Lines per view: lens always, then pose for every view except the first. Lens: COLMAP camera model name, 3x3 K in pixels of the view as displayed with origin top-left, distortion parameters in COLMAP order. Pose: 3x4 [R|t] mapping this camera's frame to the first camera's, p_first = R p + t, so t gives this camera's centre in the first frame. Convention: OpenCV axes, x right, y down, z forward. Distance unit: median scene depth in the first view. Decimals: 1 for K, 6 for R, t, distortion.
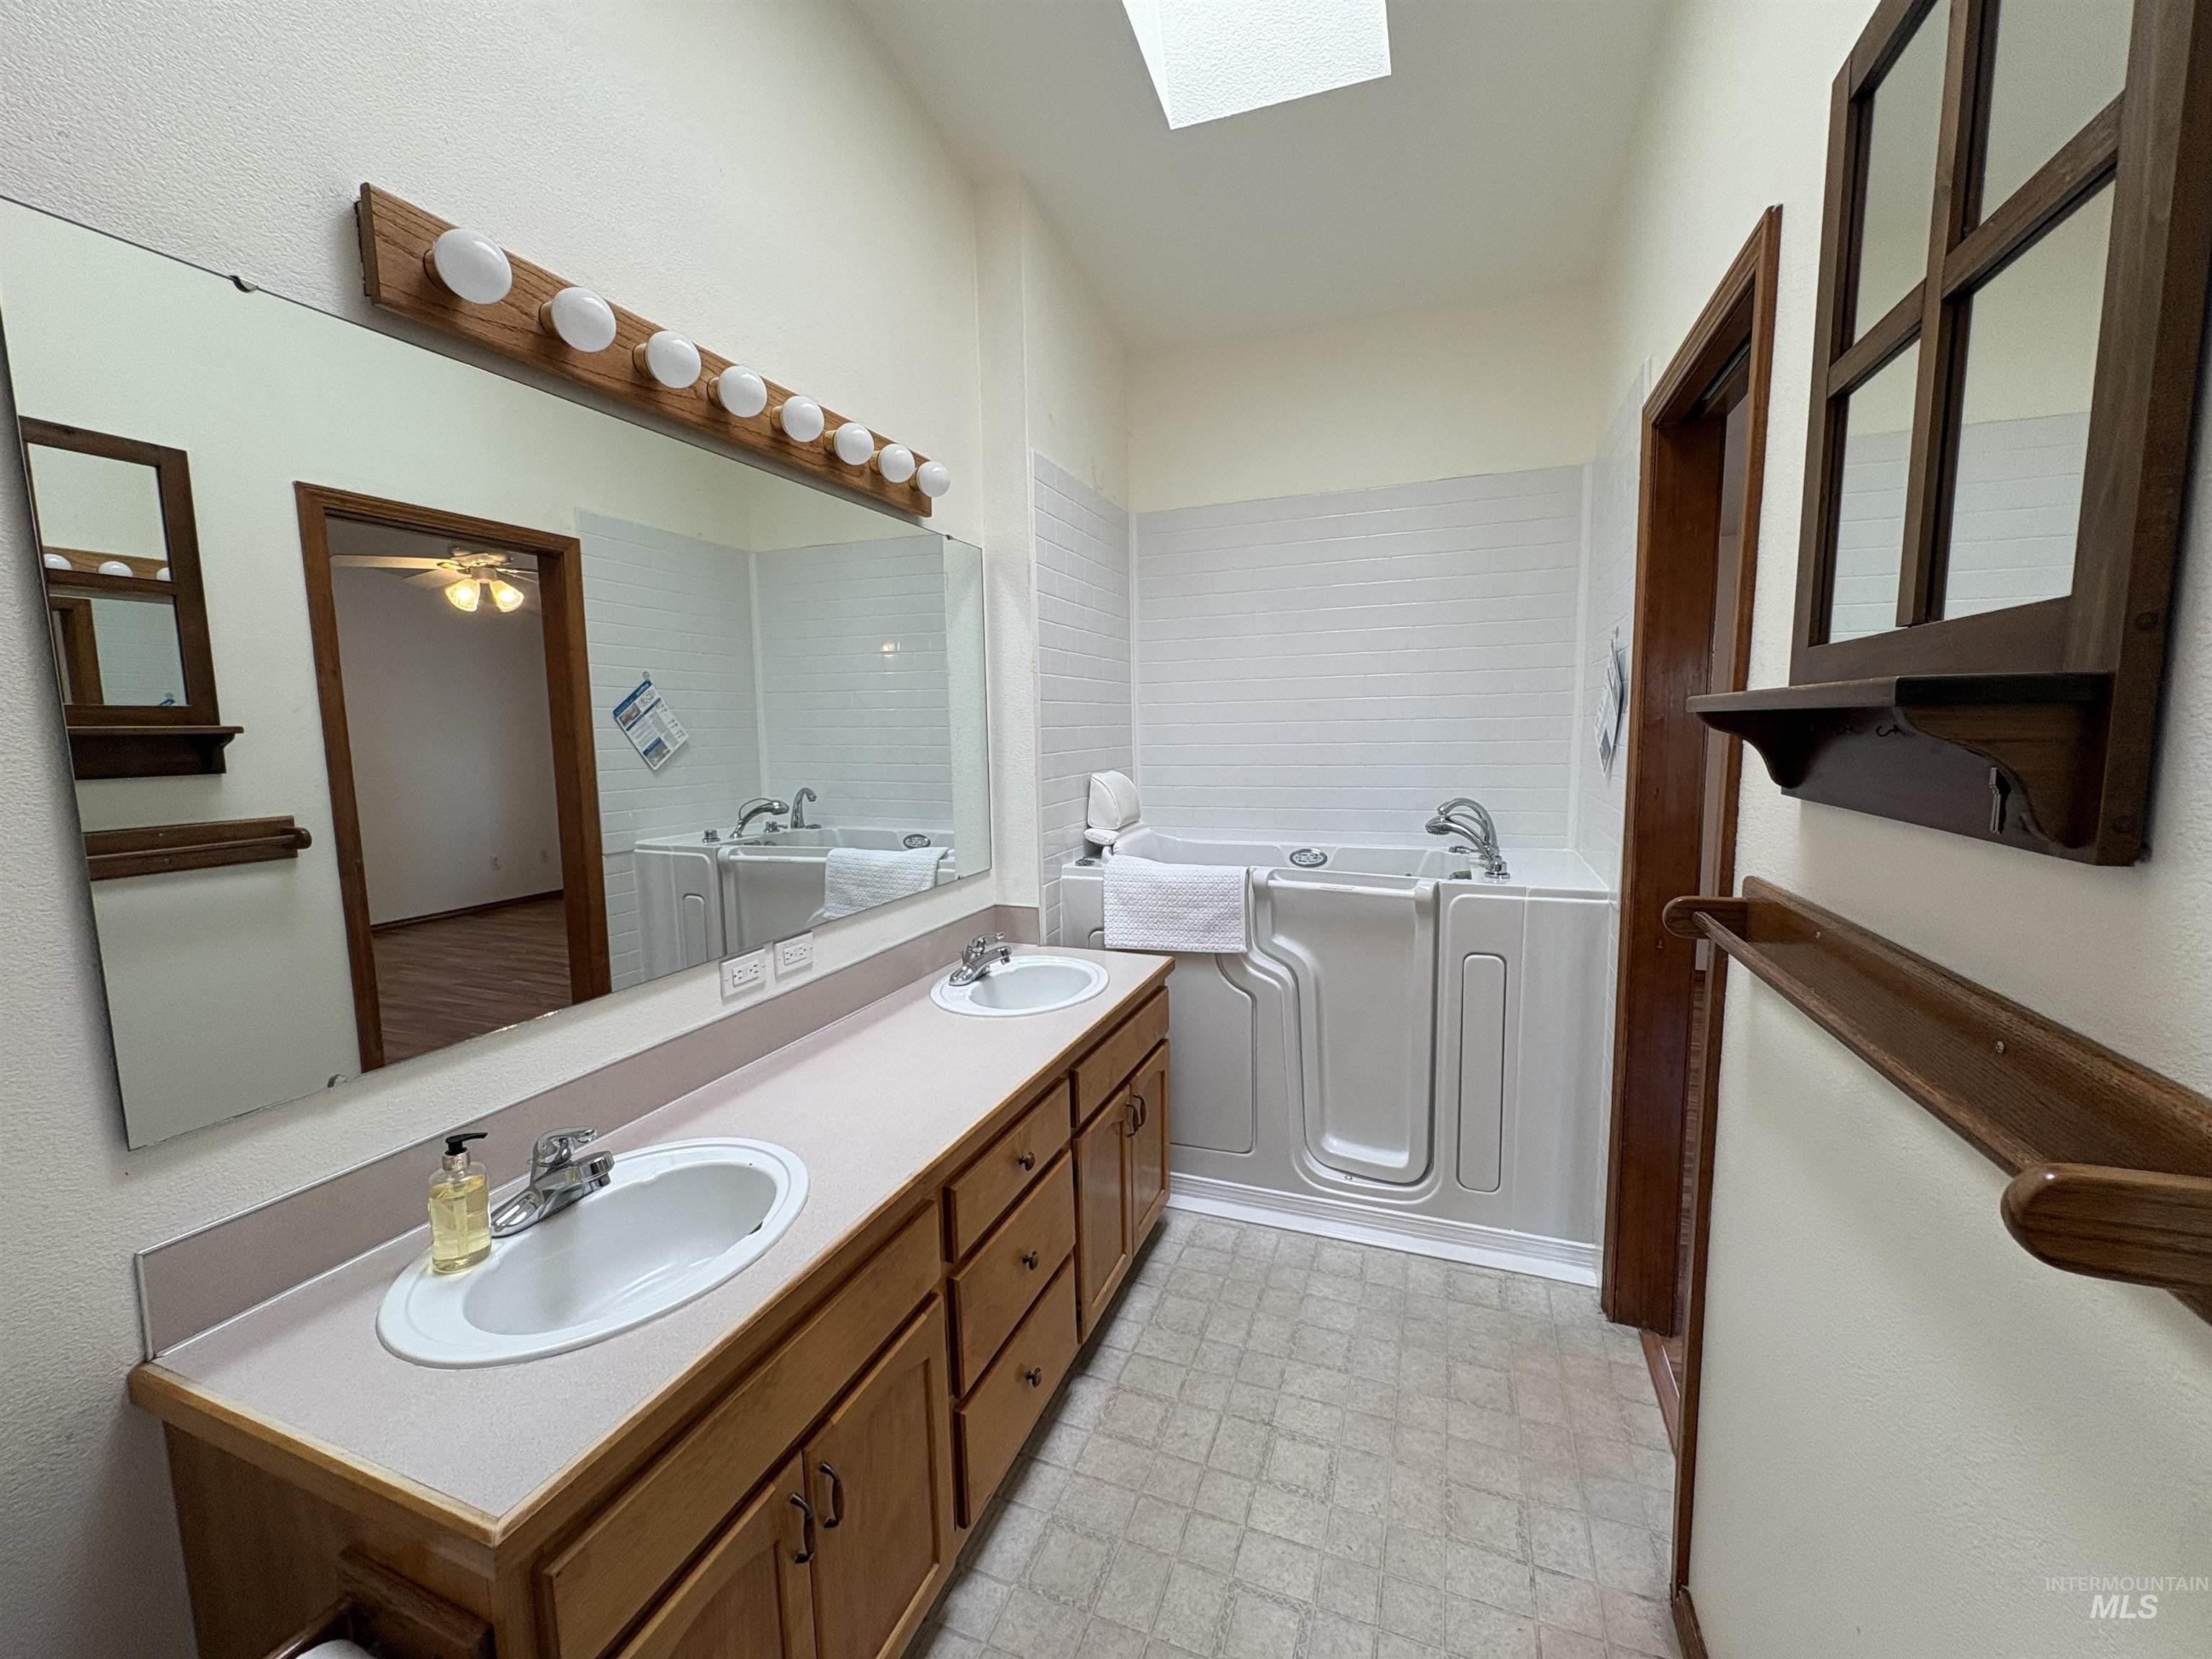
lens RADIAL K [[903.1, 0, 1106.0], [0, 903.1, 829.5], [0, 0, 1]] dist [0.001314, 0.000191]
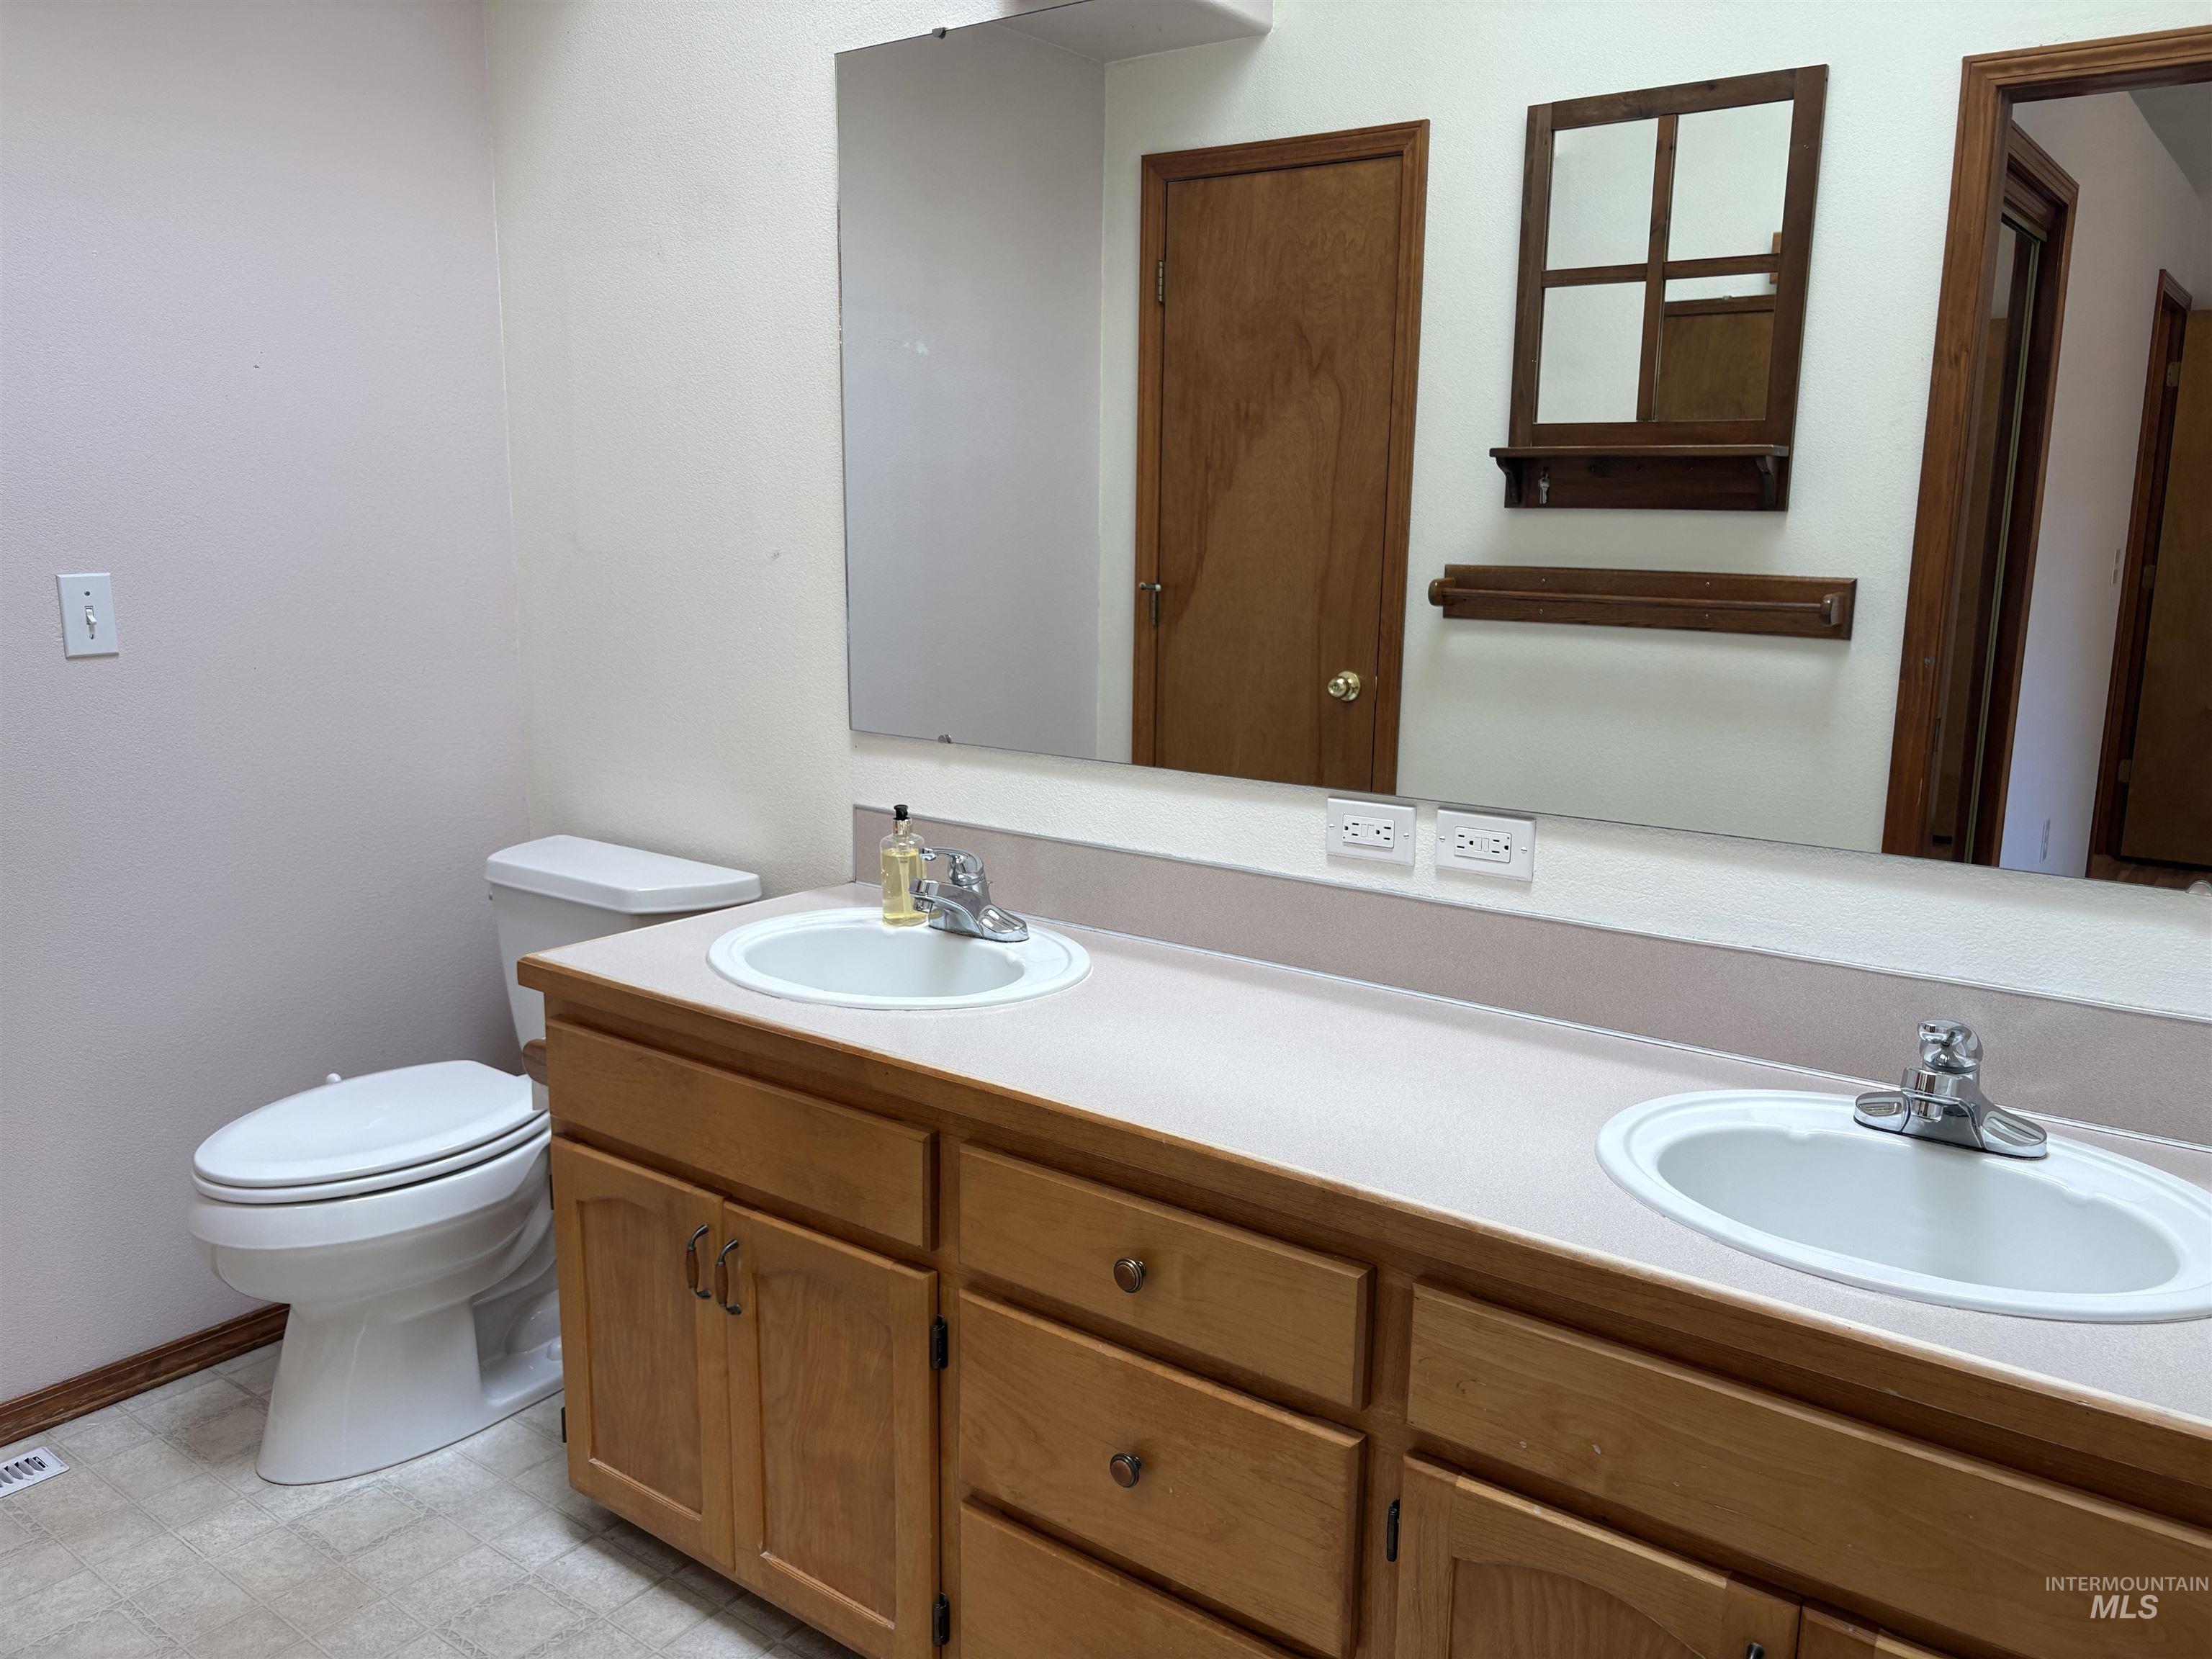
lens RADIAL K [[1650.7, 0, 1124.6], [0, 1650.7, 833.2], [0, 0, 1]] dist [0.093267, -0.118500]
pose [[-0.270269, 0.192698, -0.943304, 0.566582], [-0.122376, 0.964944, 0.232181, -0.062752], [0.954976, 0.178189, -0.237212, 0.912532]]
